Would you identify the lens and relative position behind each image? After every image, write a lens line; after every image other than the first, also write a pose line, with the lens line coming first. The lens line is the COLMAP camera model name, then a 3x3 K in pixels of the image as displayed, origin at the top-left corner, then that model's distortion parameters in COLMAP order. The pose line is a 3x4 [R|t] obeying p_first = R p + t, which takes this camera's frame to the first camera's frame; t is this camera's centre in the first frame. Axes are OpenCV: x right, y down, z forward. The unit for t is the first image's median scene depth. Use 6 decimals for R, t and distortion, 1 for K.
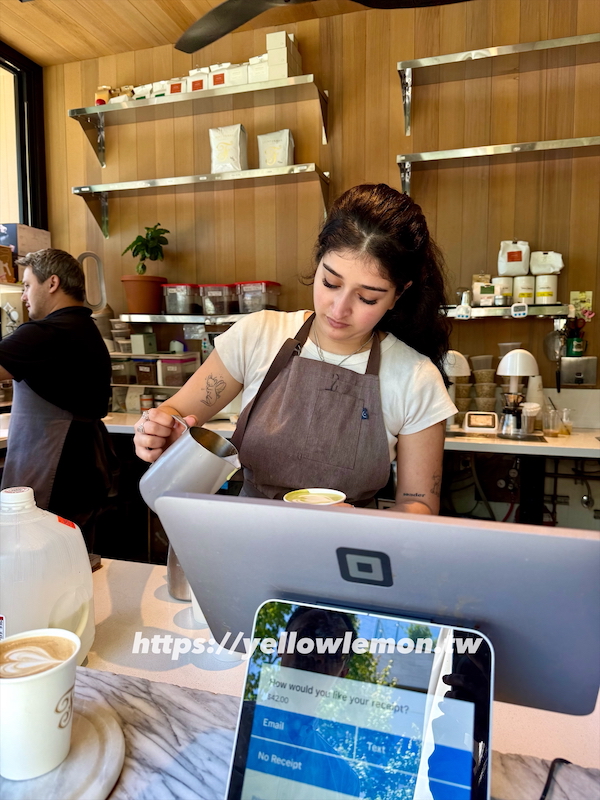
lens RADIAL K [[562.0, 0, 306.3], [0, 562.0, 397.2], [0, 0, 1]] dist [-0.011234, -0.008180]
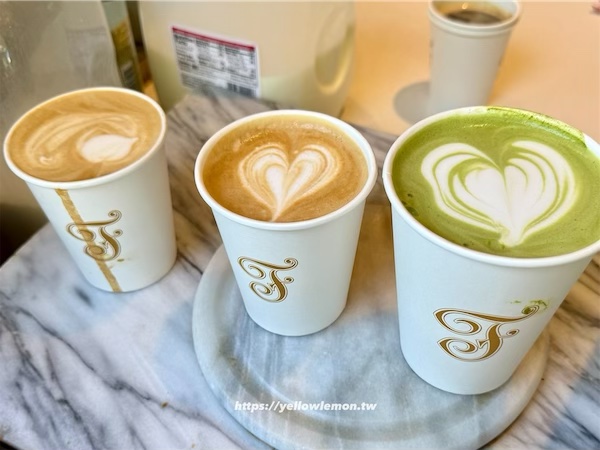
lens RADIAL K [[625.4, 0, 298.6], [0, 625.4, 225.5], [0, 0, 1]] dist [0.098781, -0.005143]
pose [[0.989068, 0.104417, -0.104121, -0.110423], [-0.009522, 0.749854, 0.661535, 0.020300], [0.147151, -0.653312, 0.742650, 0.096406]]
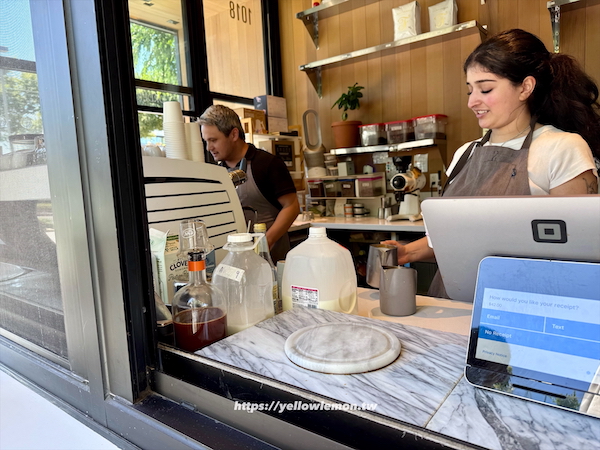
lens RADIAL K [[421.8, 0, 299.7], [0, 421.8, 234.9], [0, 0, 1]] dist [0.044595, -0.074288]
pose [[0.939216, -0.009734, -0.343188, -0.030959], [0.022536, 0.999190, 0.033333, 0.043315], [0.342585, -0.039041, 0.938675, -0.094459]]
